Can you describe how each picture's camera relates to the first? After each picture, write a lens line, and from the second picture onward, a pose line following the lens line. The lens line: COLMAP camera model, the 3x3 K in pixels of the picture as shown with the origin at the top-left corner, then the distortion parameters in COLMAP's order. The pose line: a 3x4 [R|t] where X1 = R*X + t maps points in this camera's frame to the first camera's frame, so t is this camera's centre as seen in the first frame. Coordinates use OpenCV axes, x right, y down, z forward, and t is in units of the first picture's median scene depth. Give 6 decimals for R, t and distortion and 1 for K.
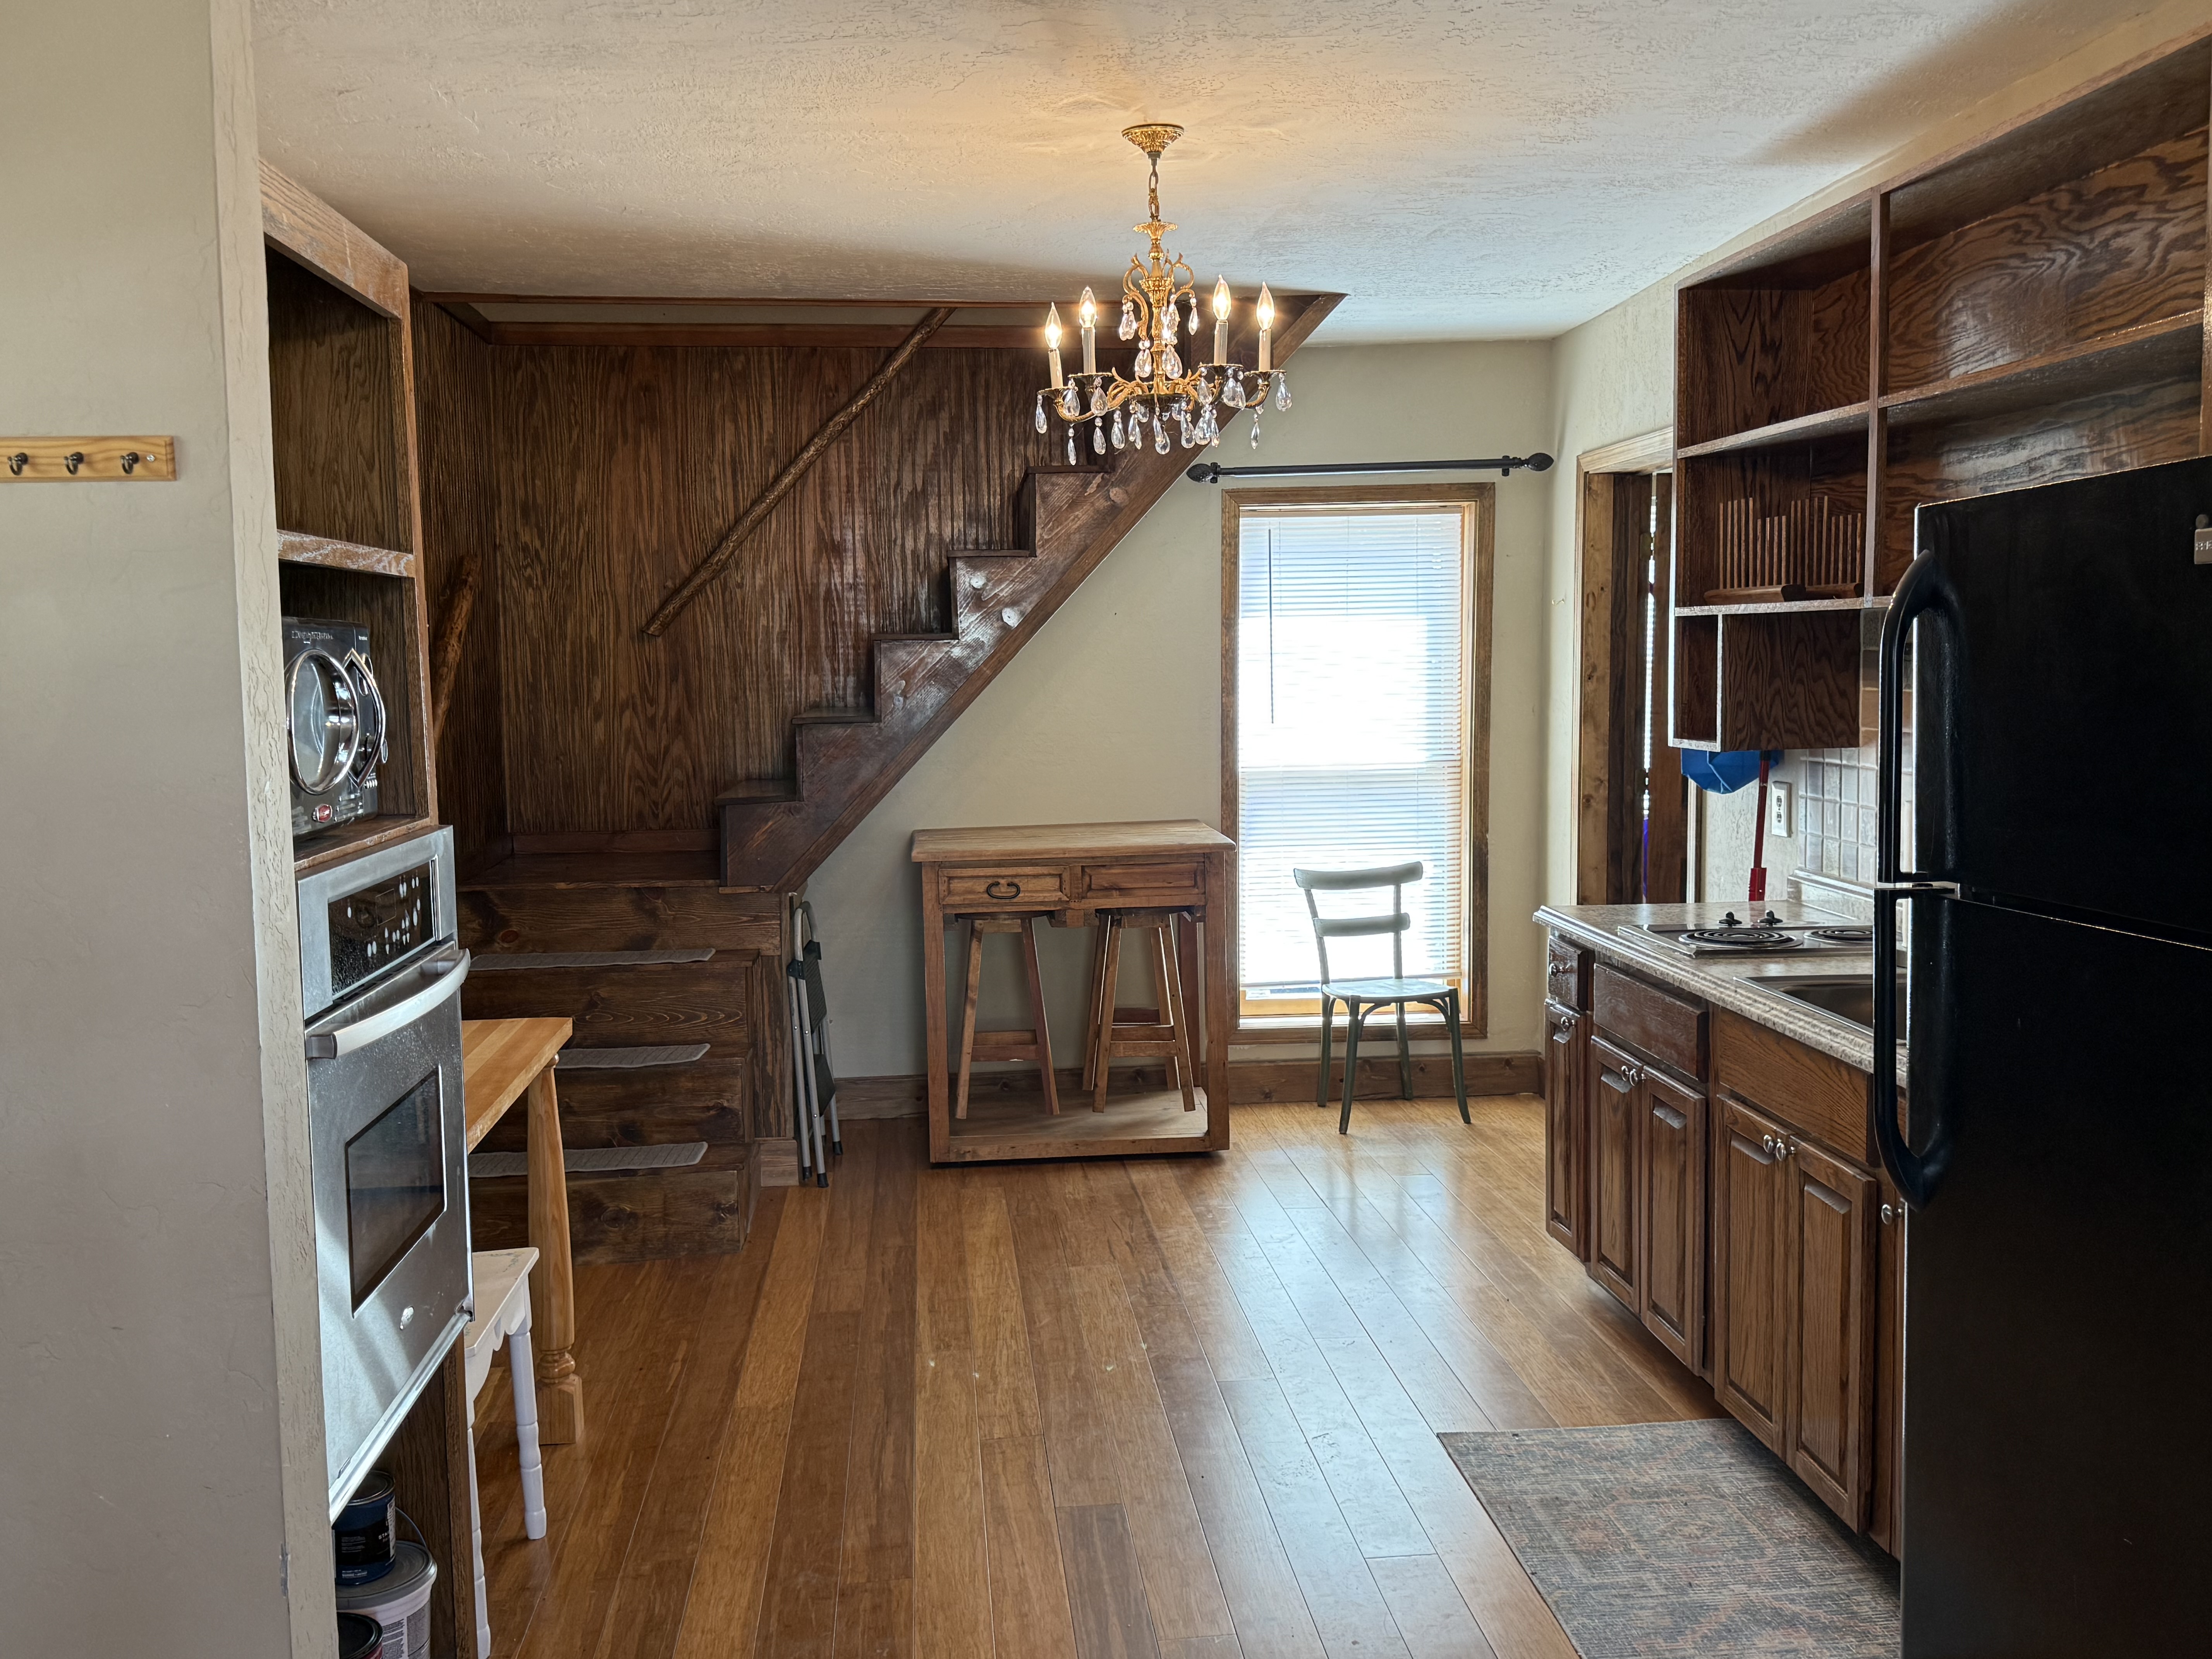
lens RADIAL K [[1955.7, 0, 1106.7], [0, 1955.7, 832.3], [0, 0, 1]] dist [0.104456, -0.053779]
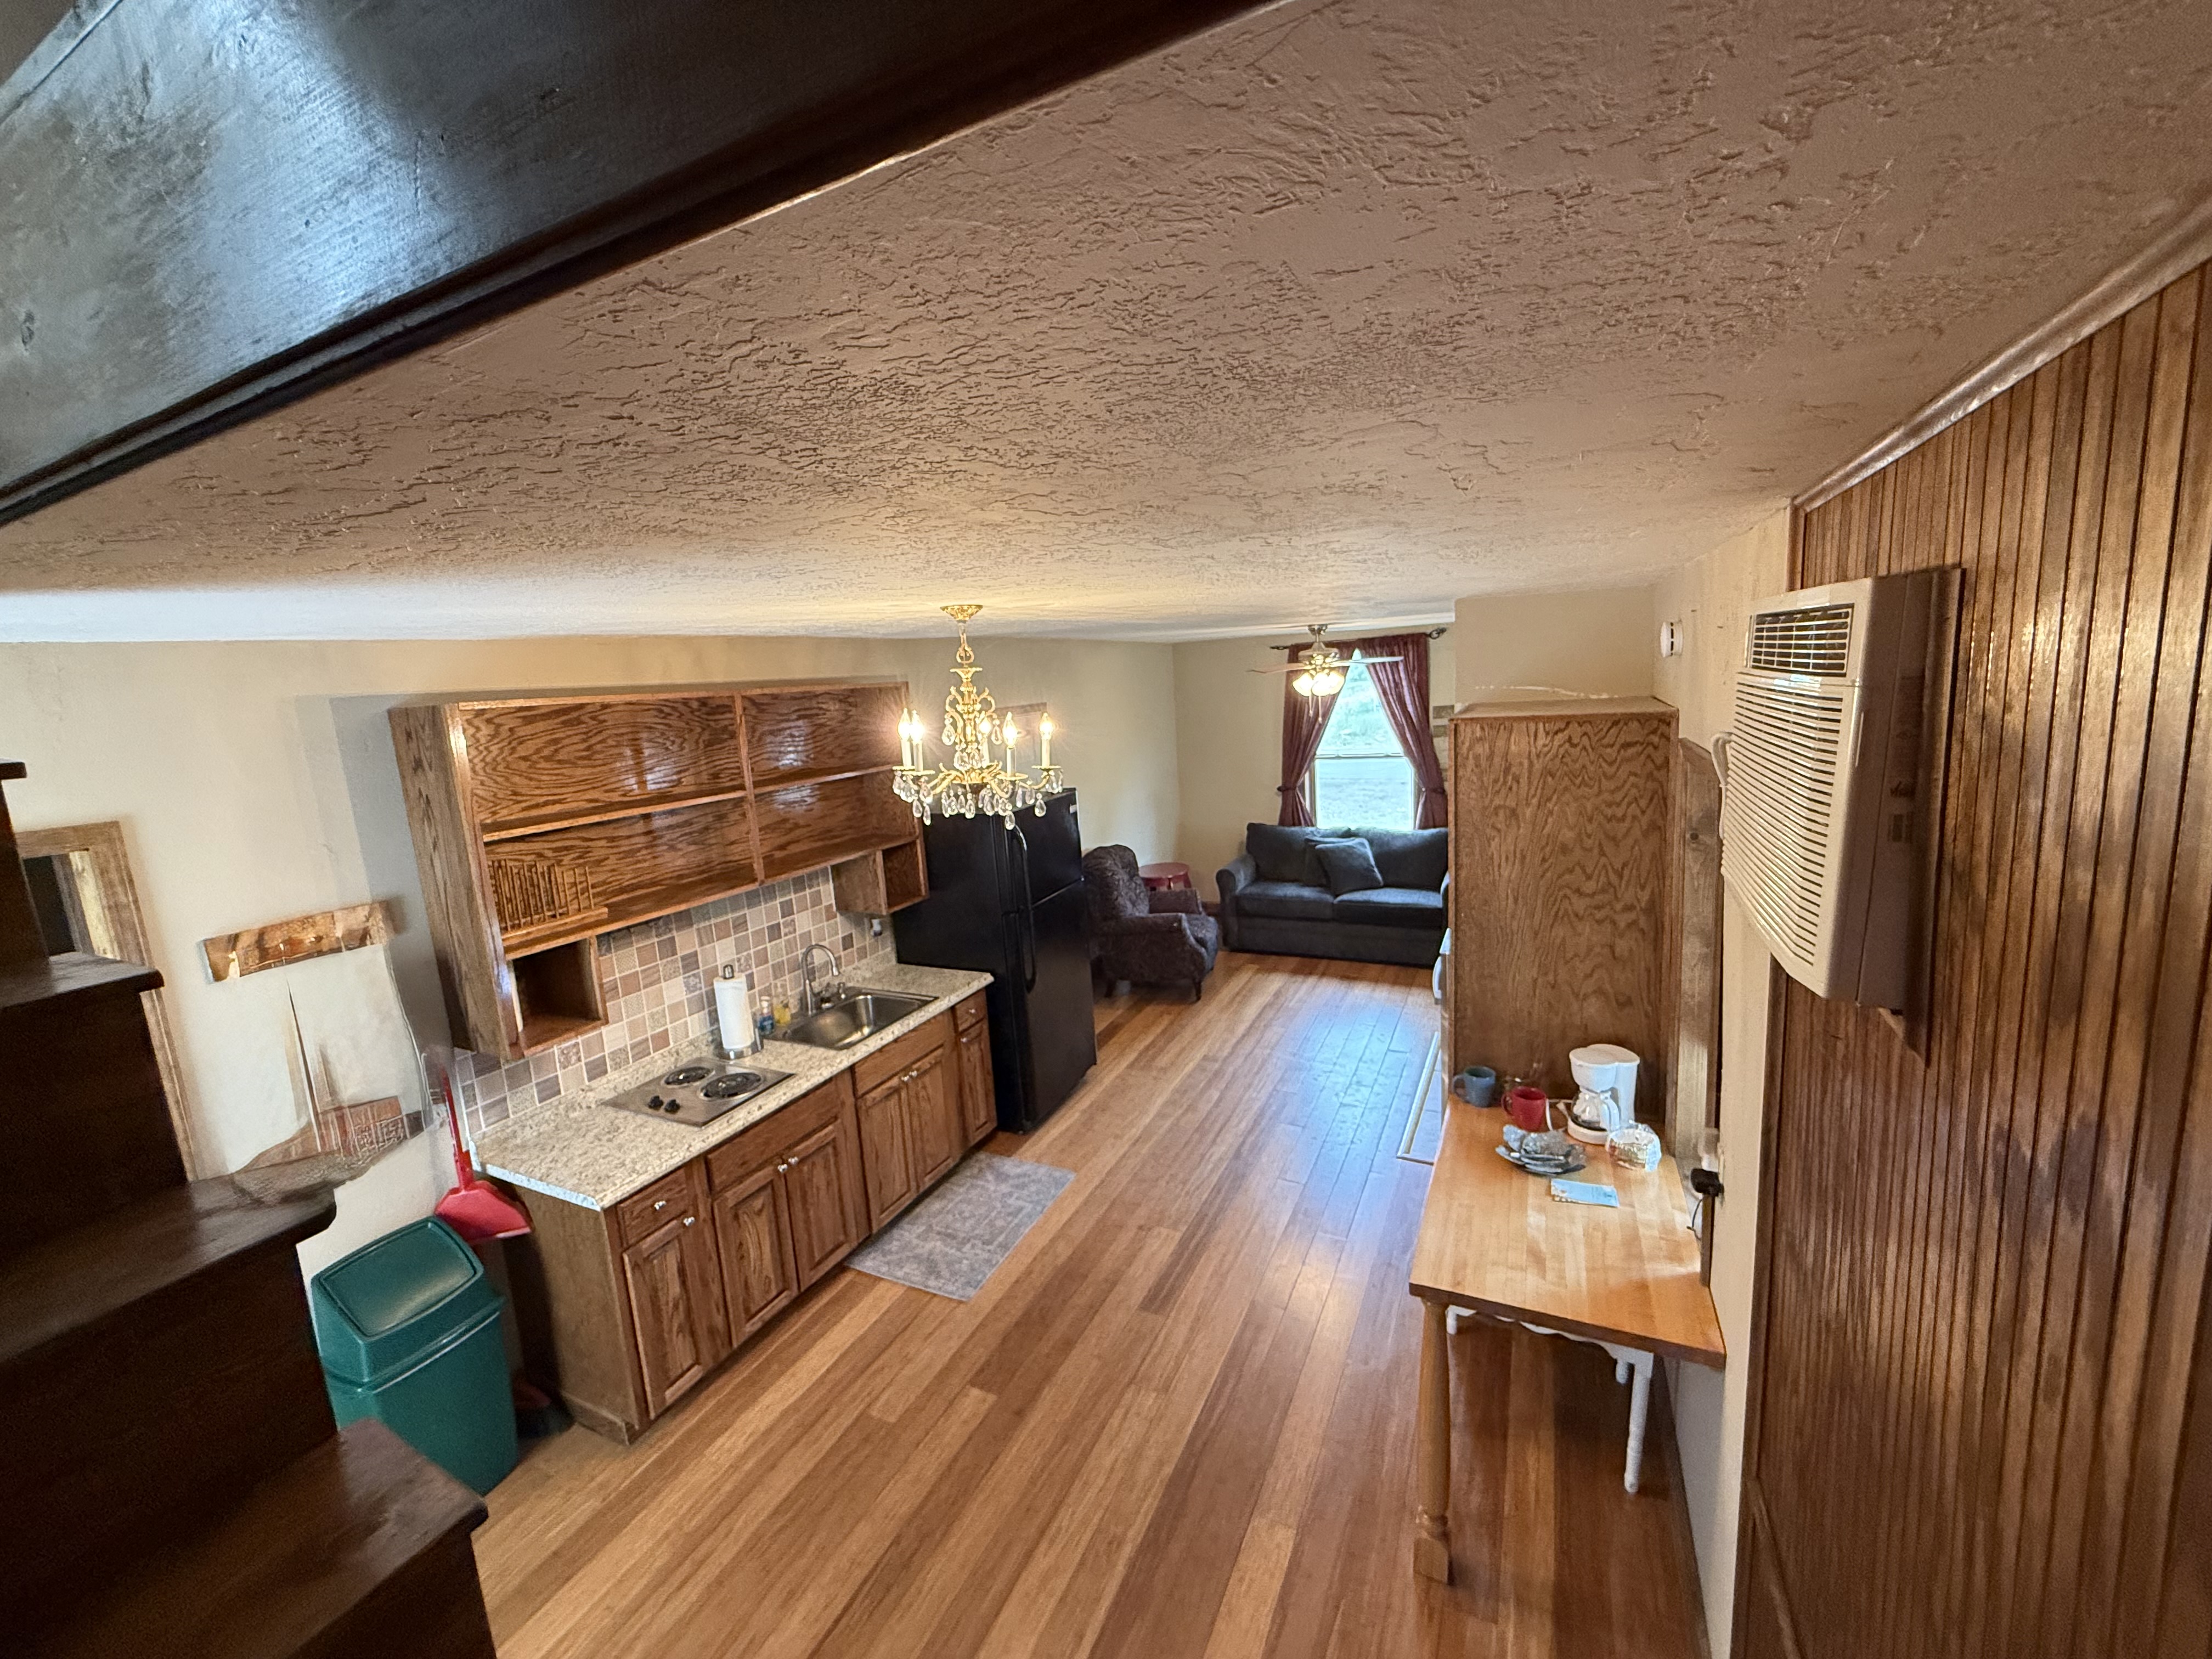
lens RADIAL K [[887.2, 0, 1104.1], [0, 887.2, 823.8], [0, 0, 1]] dist [0.001455, 0.001162]
pose [[-0.846856, -0.015074, 0.531608, -0.402230], [0.124090, 0.966406, 0.225079, -0.325189], [-0.517142, 0.256577, -0.816537, 1.485420]]
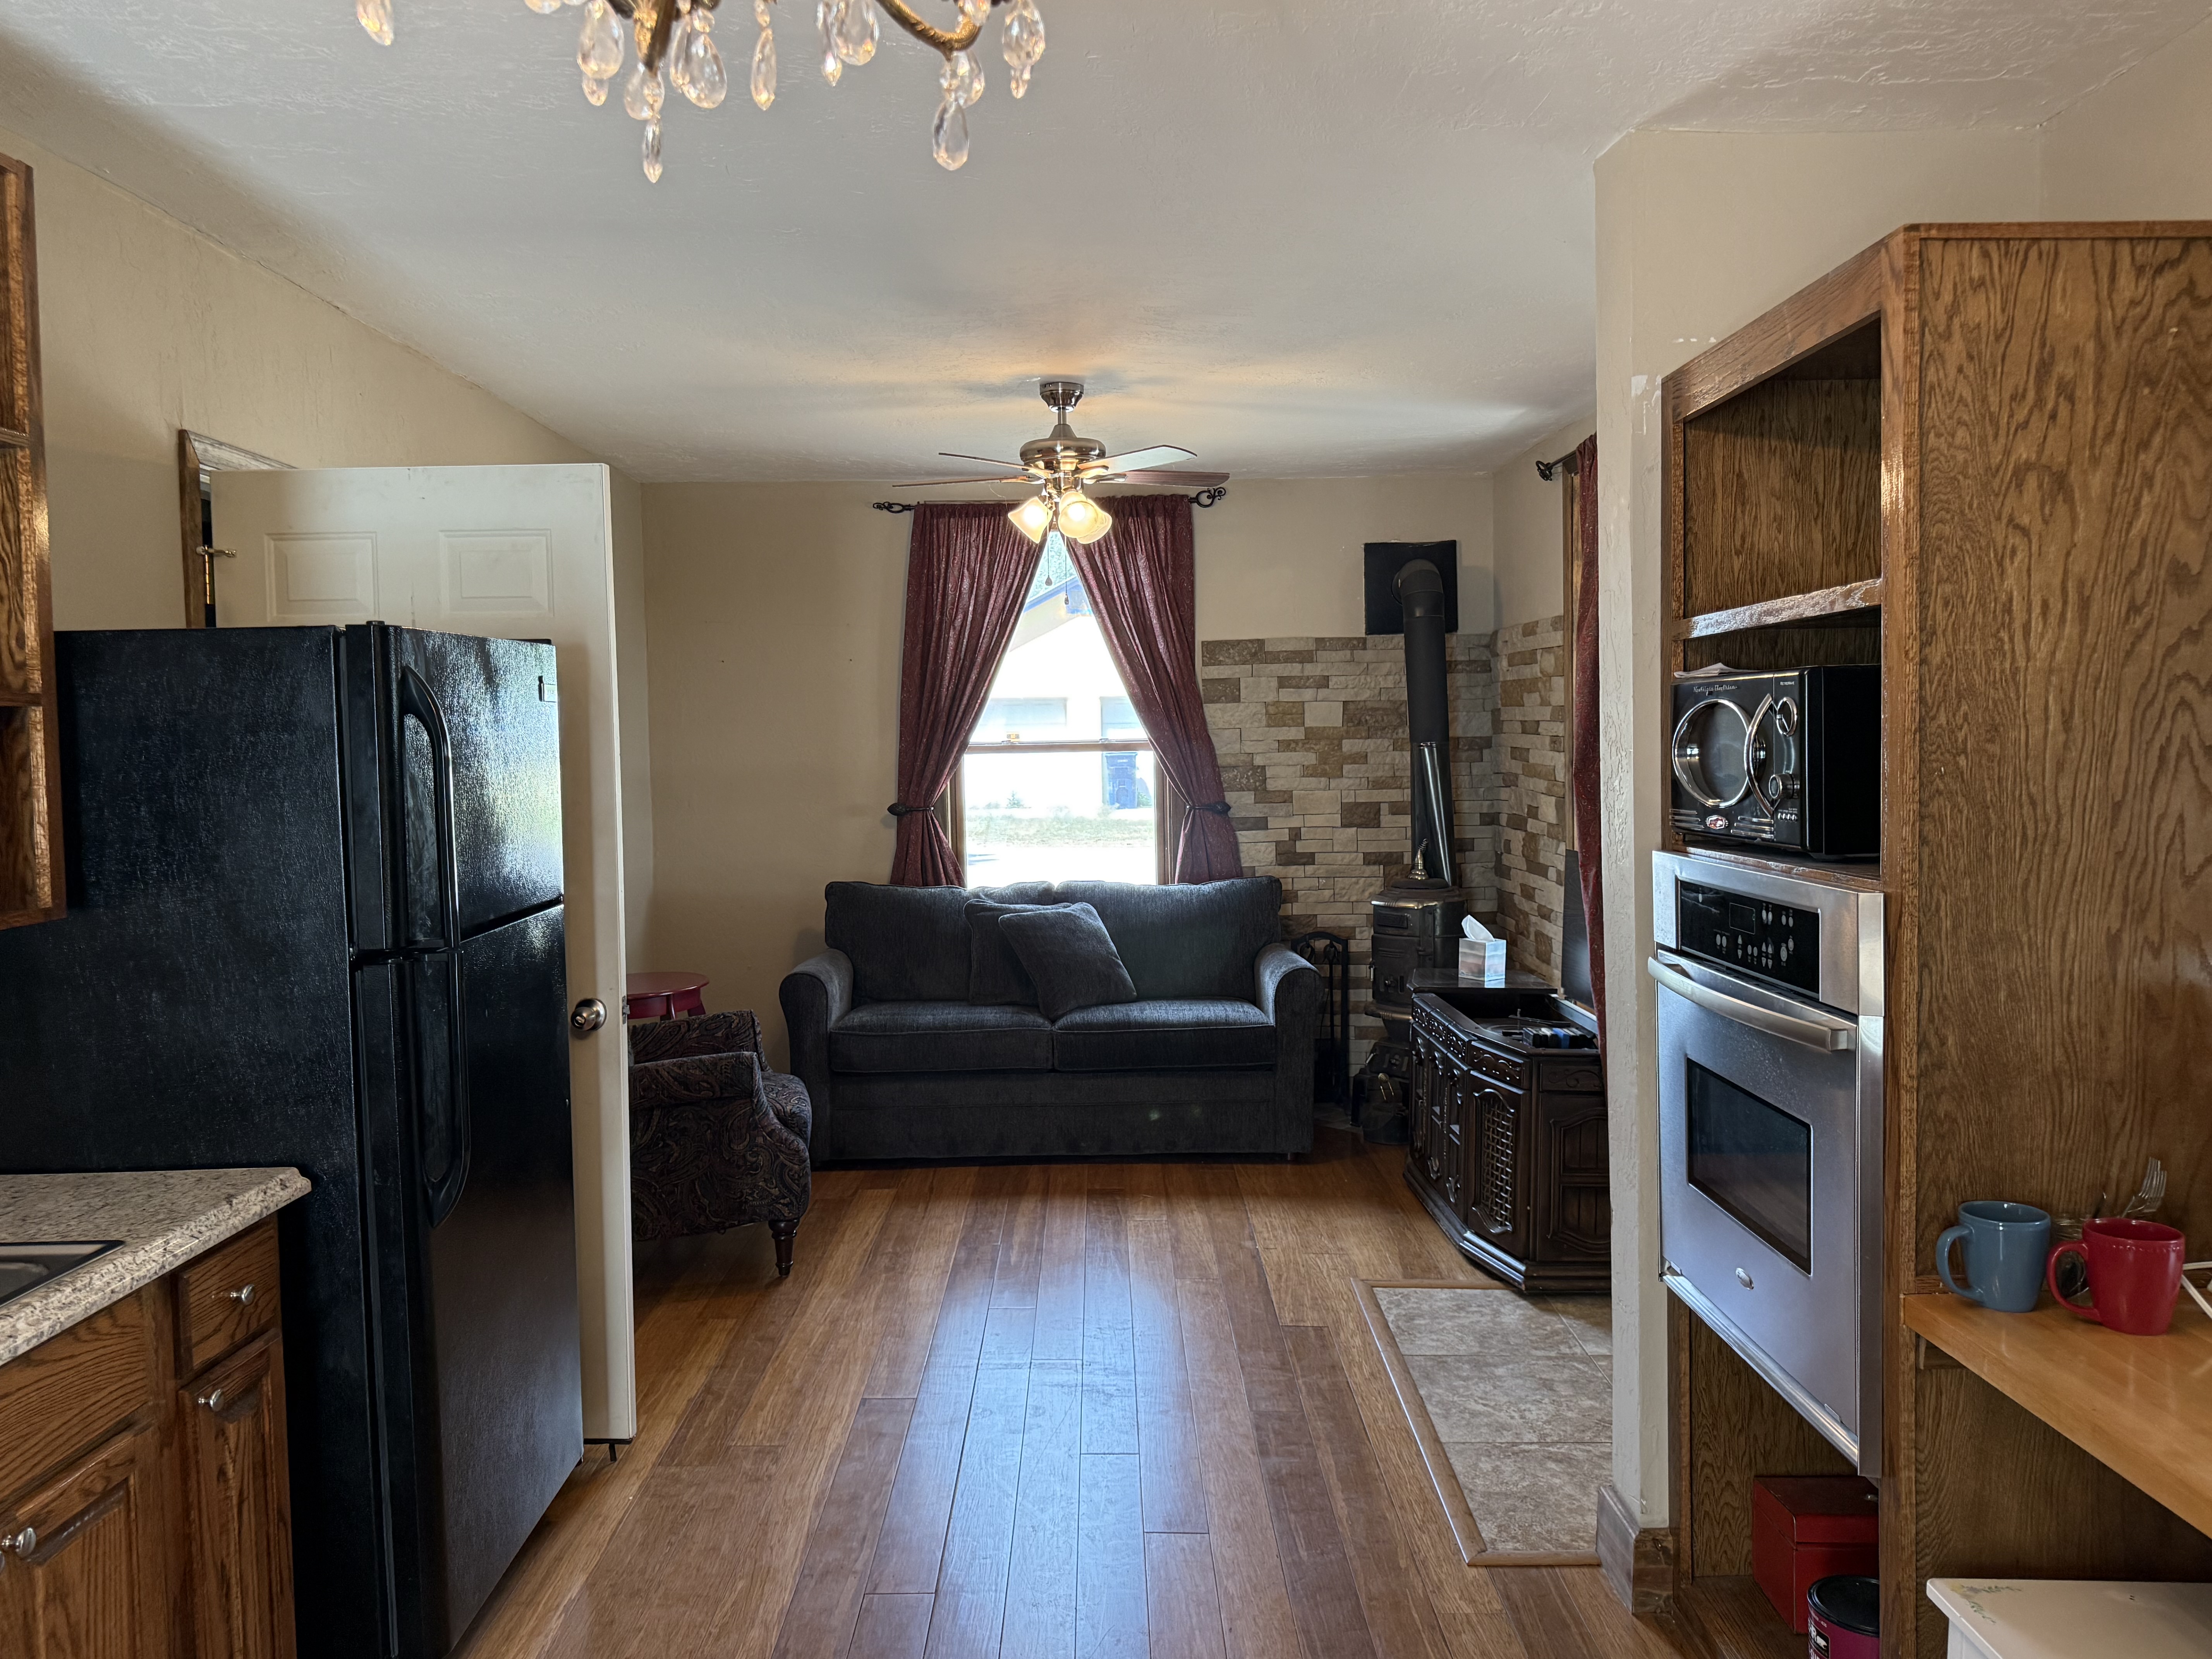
lens RADIAL K [[1607.8, 0, 1102.2], [0, 1607.8, 799.7], [0, 0, 1]] dist [0.054101, -0.060283]
pose [[-0.994986, 0.032096, 0.094720, -0.050896], [0.043568, 0.991617, 0.121643, -0.106712], [-0.090022, 0.125160, -0.988044, 1.253393]]
